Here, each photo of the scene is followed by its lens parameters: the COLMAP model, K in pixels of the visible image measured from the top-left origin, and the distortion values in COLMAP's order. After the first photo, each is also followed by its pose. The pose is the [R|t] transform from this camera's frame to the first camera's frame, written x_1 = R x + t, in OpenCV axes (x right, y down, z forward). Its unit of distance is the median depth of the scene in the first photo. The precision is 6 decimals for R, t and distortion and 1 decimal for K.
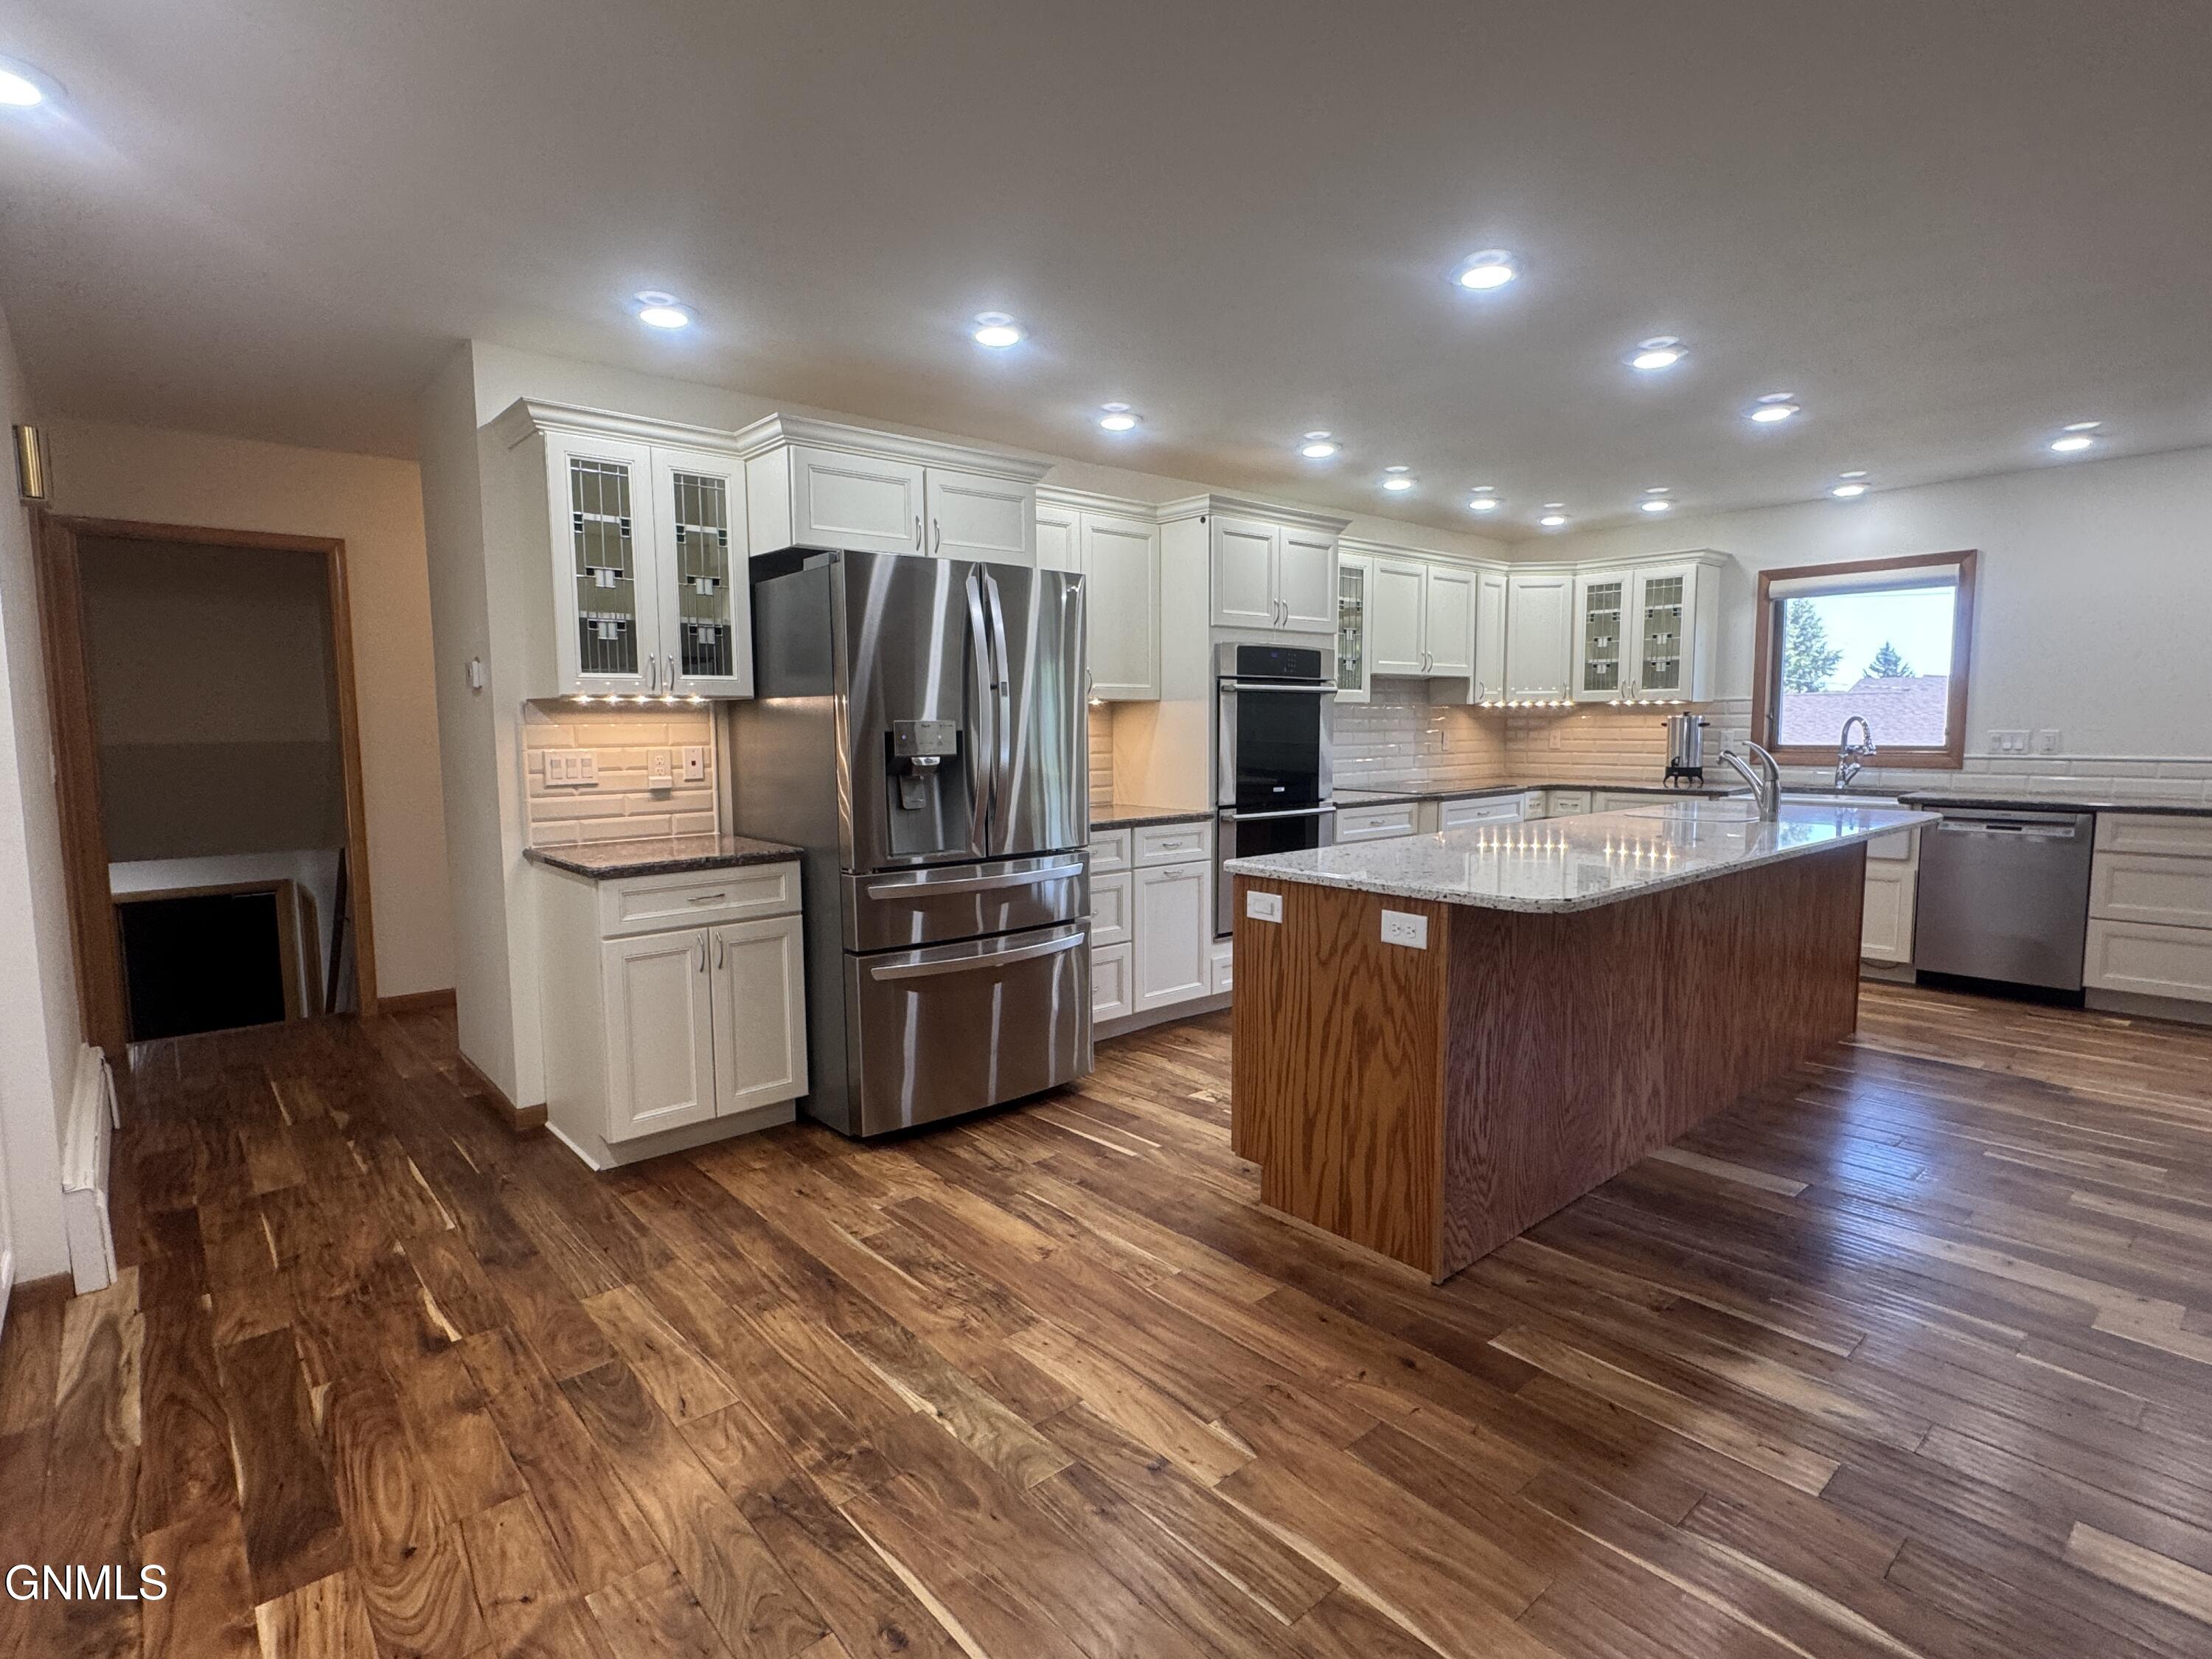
lens RADIAL K [[1104.5, 0, 1102.5], [0, 1104.5, 830.3], [0, 0, 1]] dist [-0.001092, -0.000608]
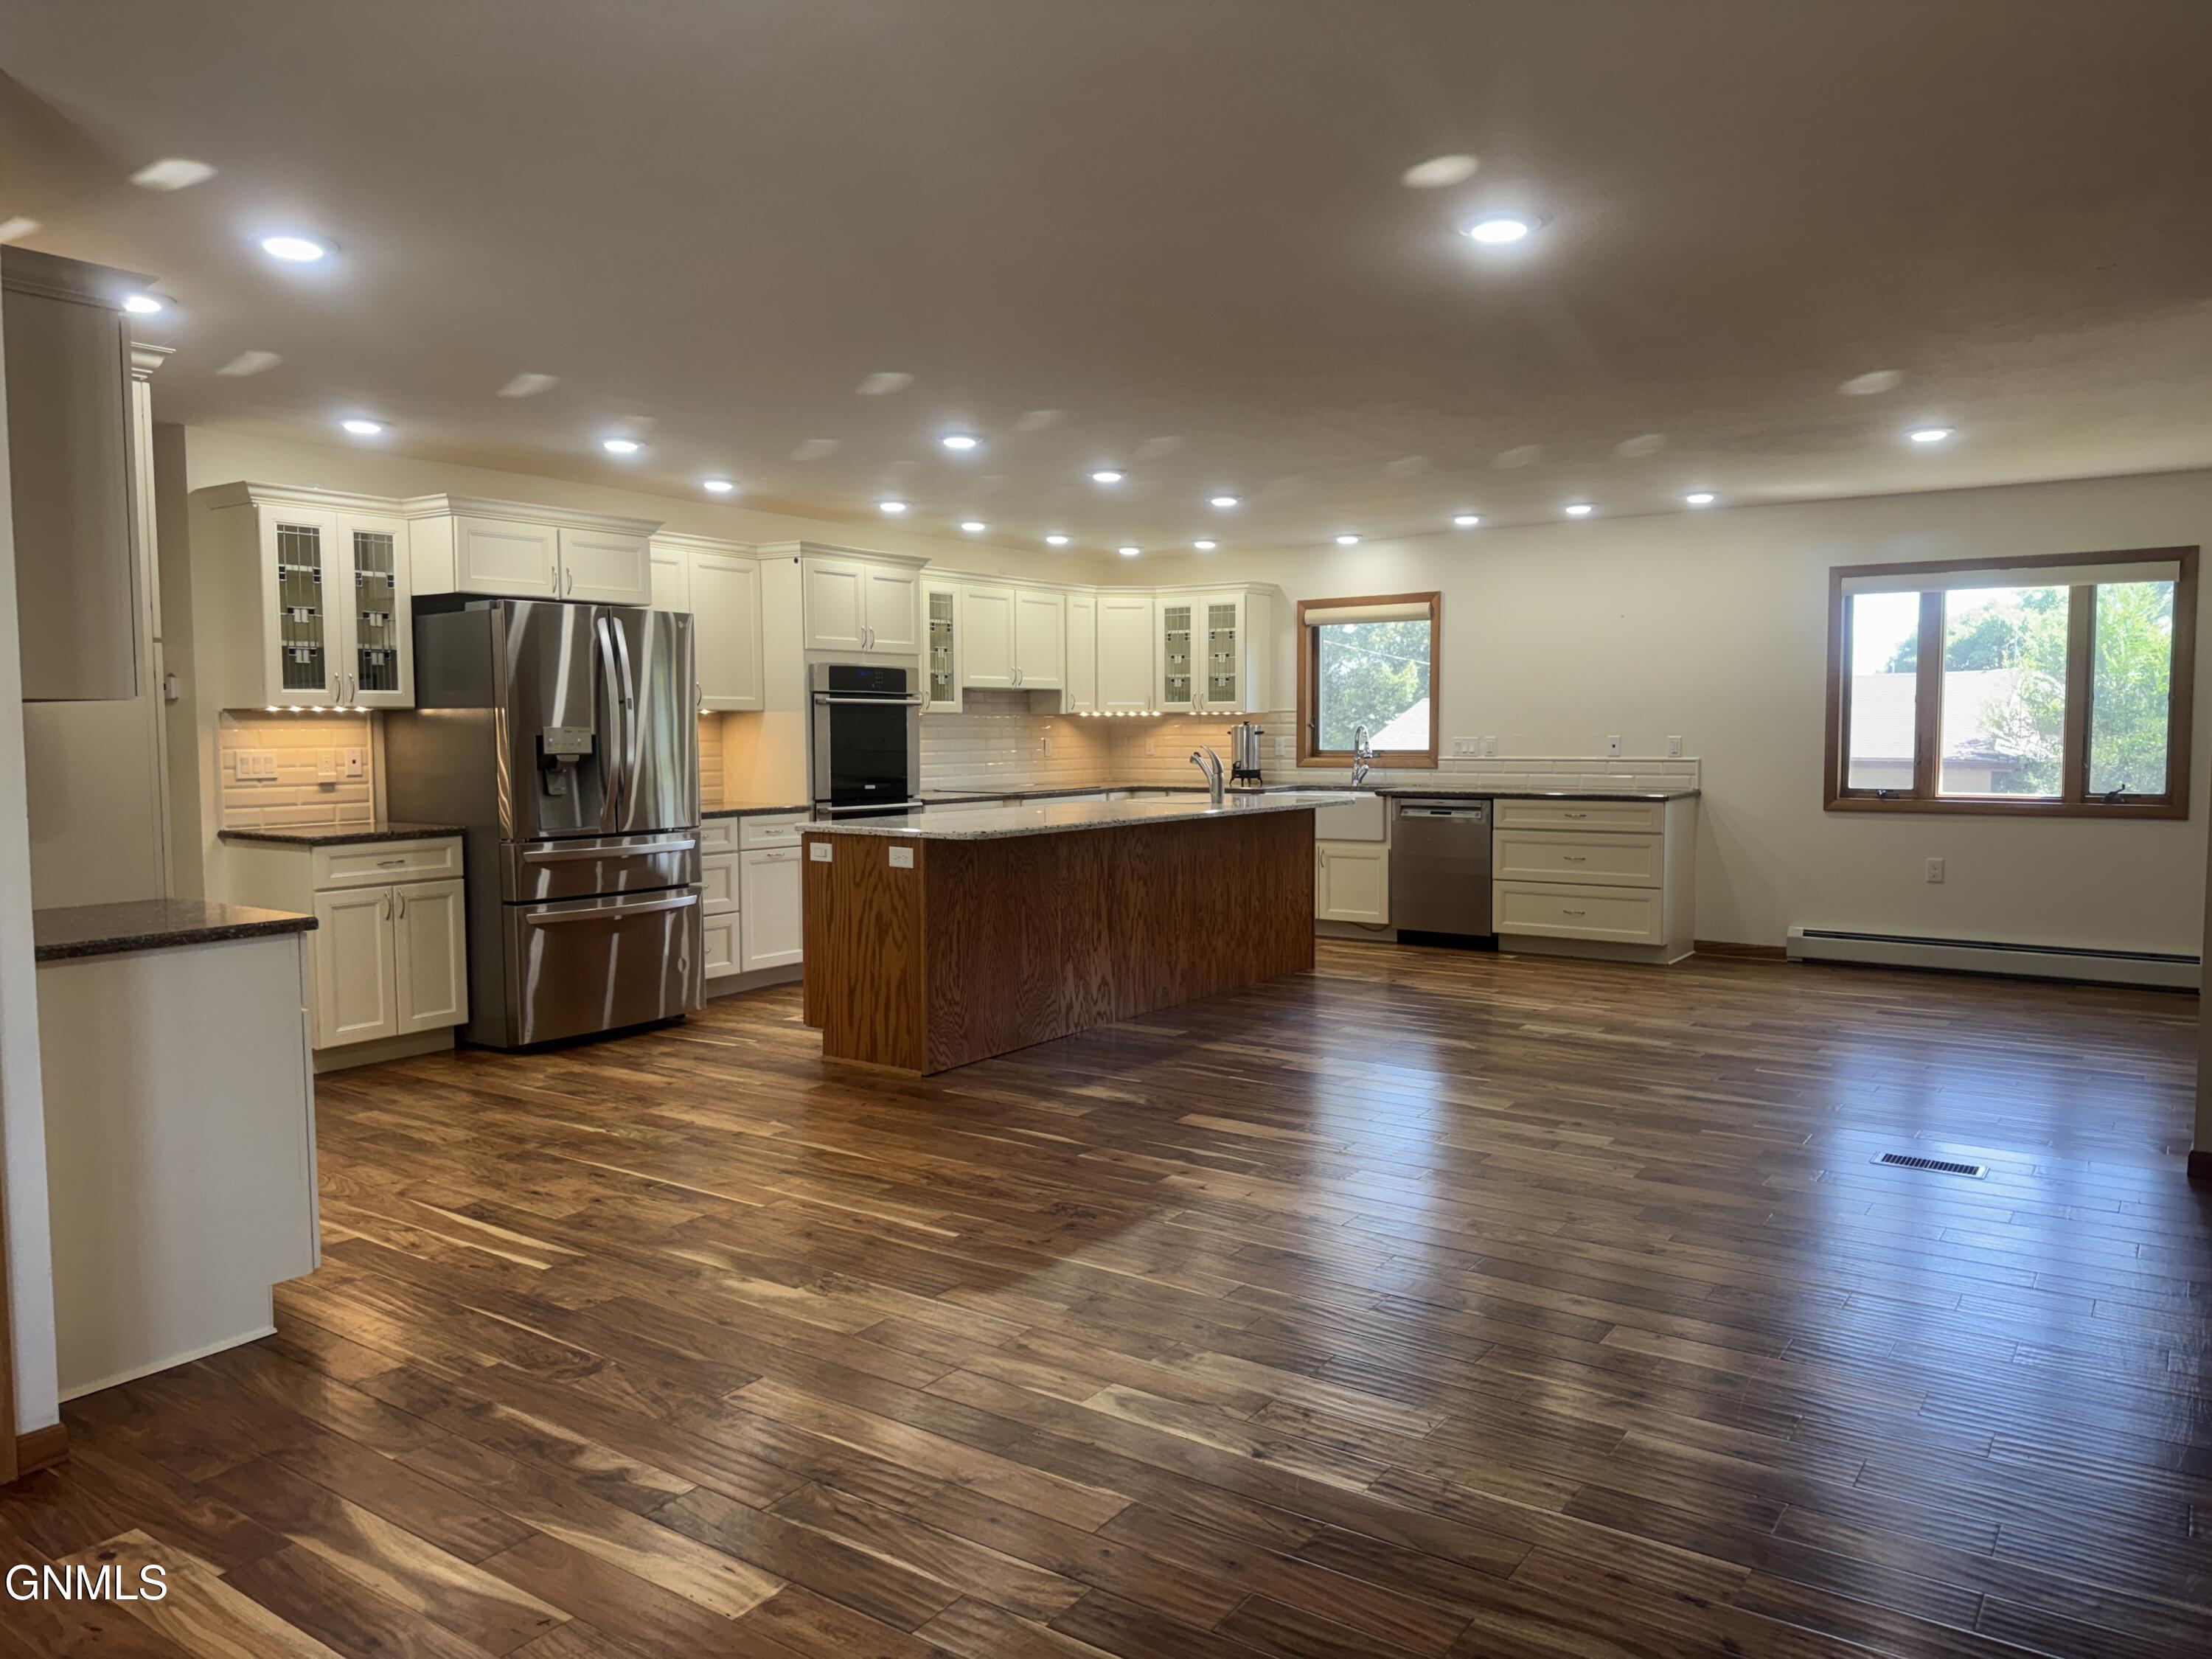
lens RADIAL K [[1546.3, 0, 1124.8], [0, 1546.3, 829.7], [0, 0, 1]] dist [0.046651, -0.014859]
pose [[0.969146, -0.014005, 0.246090, 0.024233], [0.022426, 0.999254, -0.031448, 0.091220], [-0.245466, 0.035997, 0.968737, -0.905198]]
